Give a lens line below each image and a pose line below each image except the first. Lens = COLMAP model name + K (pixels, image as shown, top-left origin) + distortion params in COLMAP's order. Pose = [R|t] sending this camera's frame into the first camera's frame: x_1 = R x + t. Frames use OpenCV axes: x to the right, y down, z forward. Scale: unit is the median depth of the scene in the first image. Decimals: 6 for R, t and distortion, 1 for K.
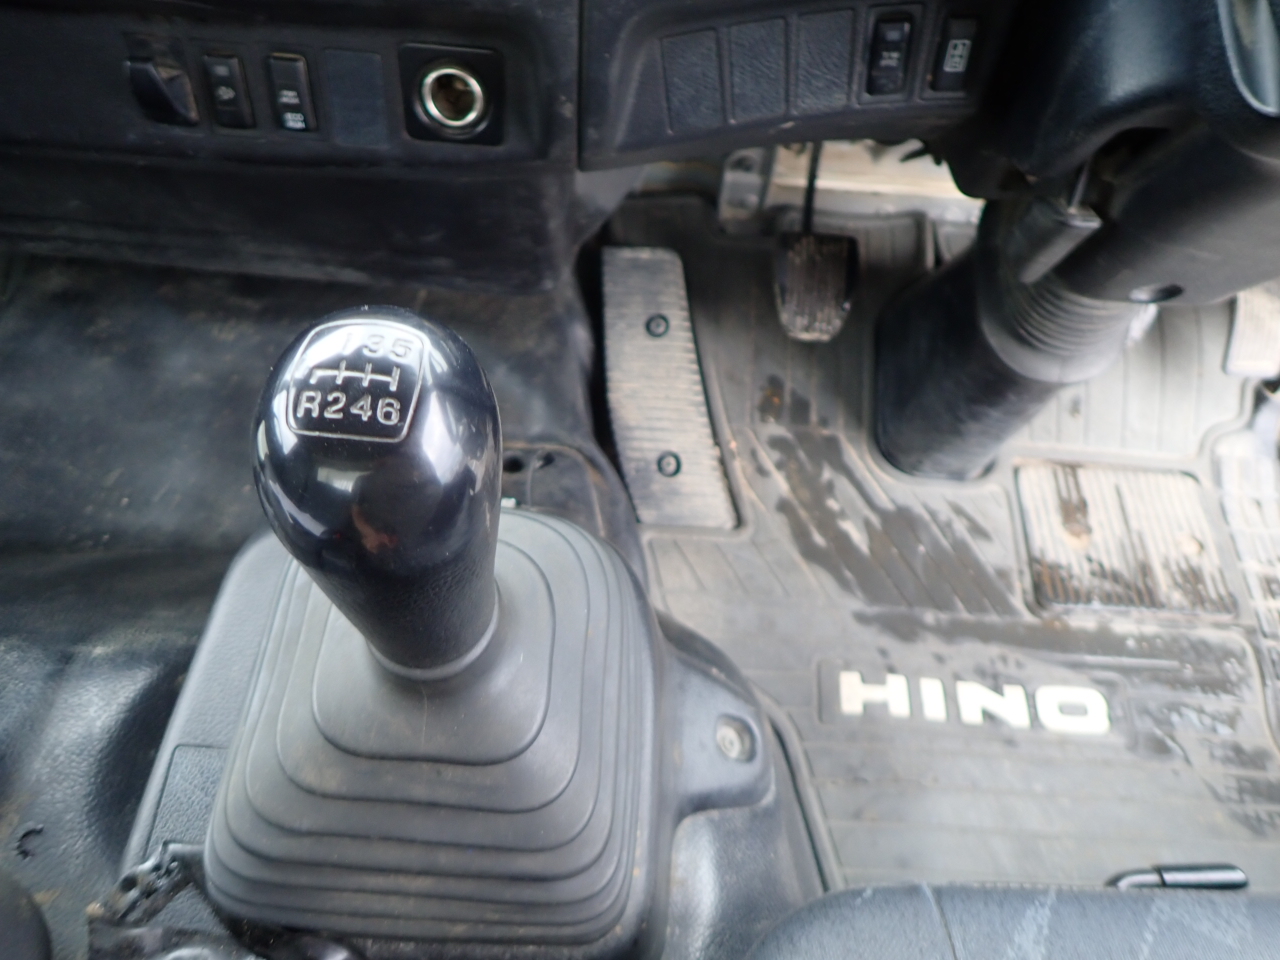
lens RADIAL K [[927.4, 0, 643.1], [0, 927.4, 484.4], [0, 0, 1]] dist [-0.010799, -0.005158]
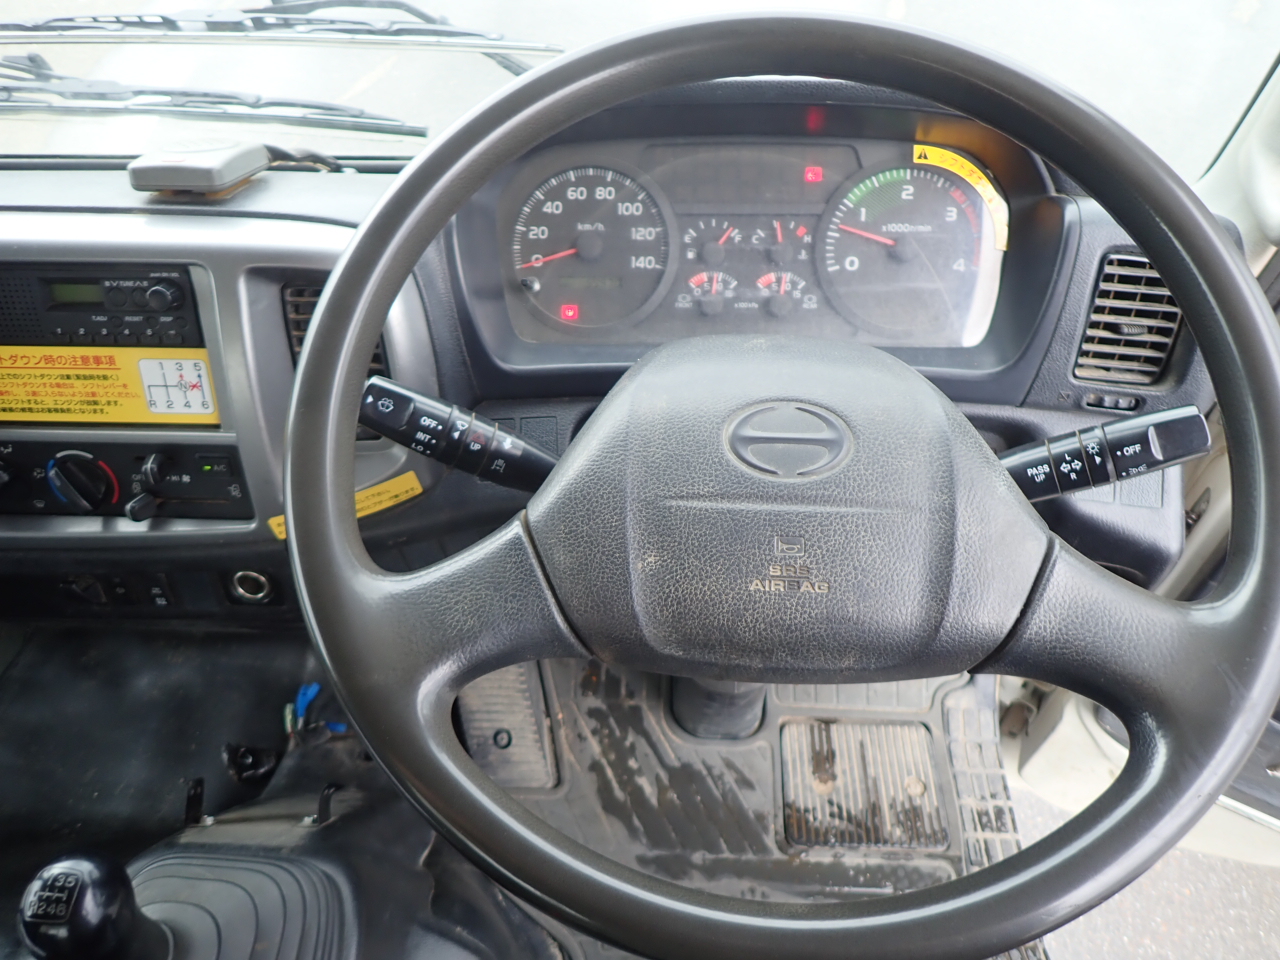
lens RADIAL K [[935.1, 0, 639.9], [0, 935.1, 487.7], [0, 0, 1]] dist [-0.004303, -0.009718]
pose [[0.995751, -0.060649, -0.069288, 0.335109], [0.049483, 0.987013, -0.152826, -0.160991], [0.077657, 0.148749, 0.985821, -0.342268]]
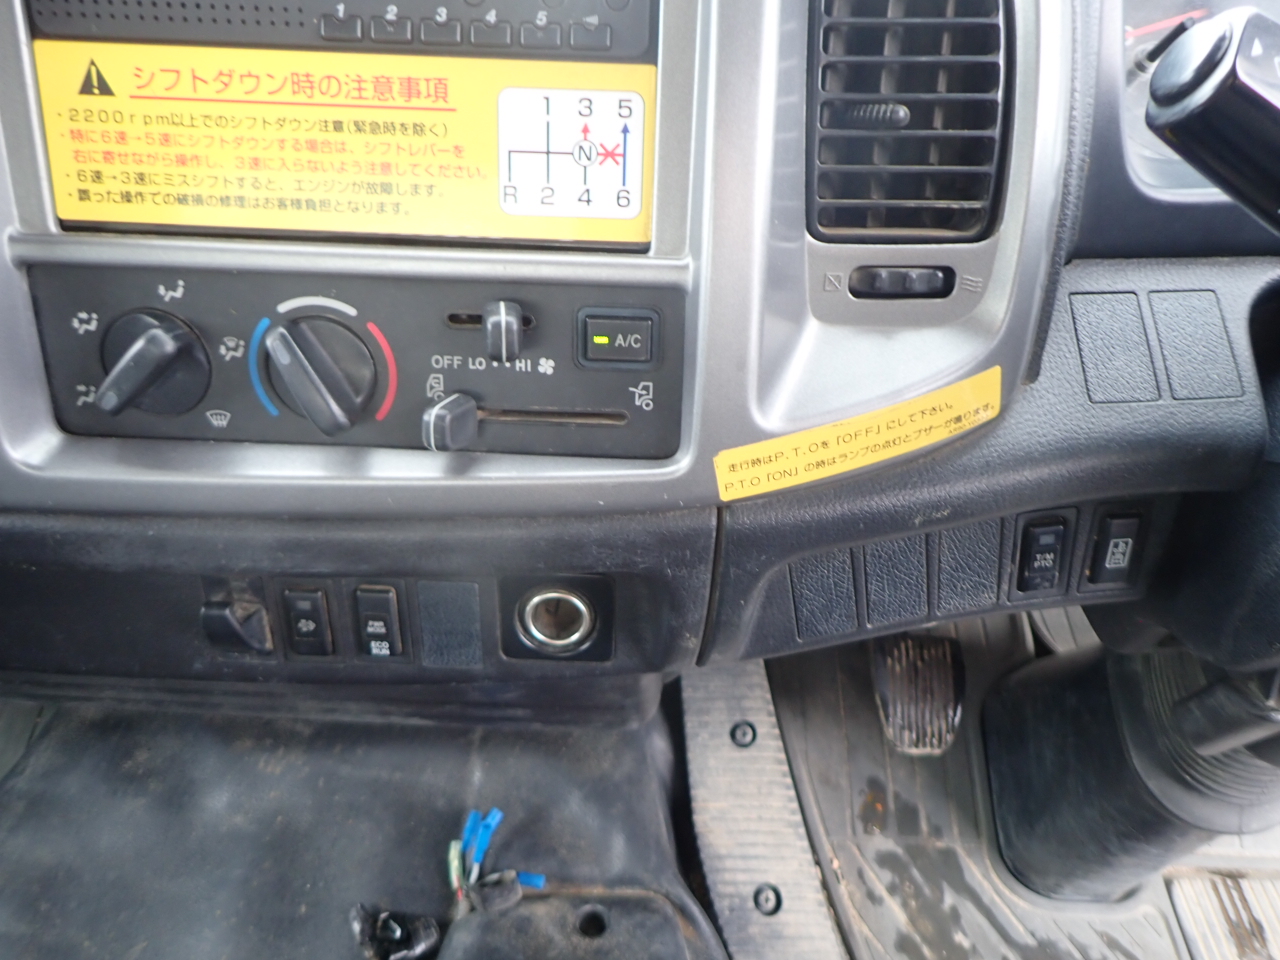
lens RADIAL K [[935.1, 0, 639.9], [0, 935.1, 487.7], [0, 0, 1]] dist [-0.004303, -0.009718]
pose [[0.998726, -0.042444, -0.027297, -0.051117], [0.033309, 0.960794, -0.275257, -0.155509], [0.037909, 0.273997, 0.960983, 0.051625]]
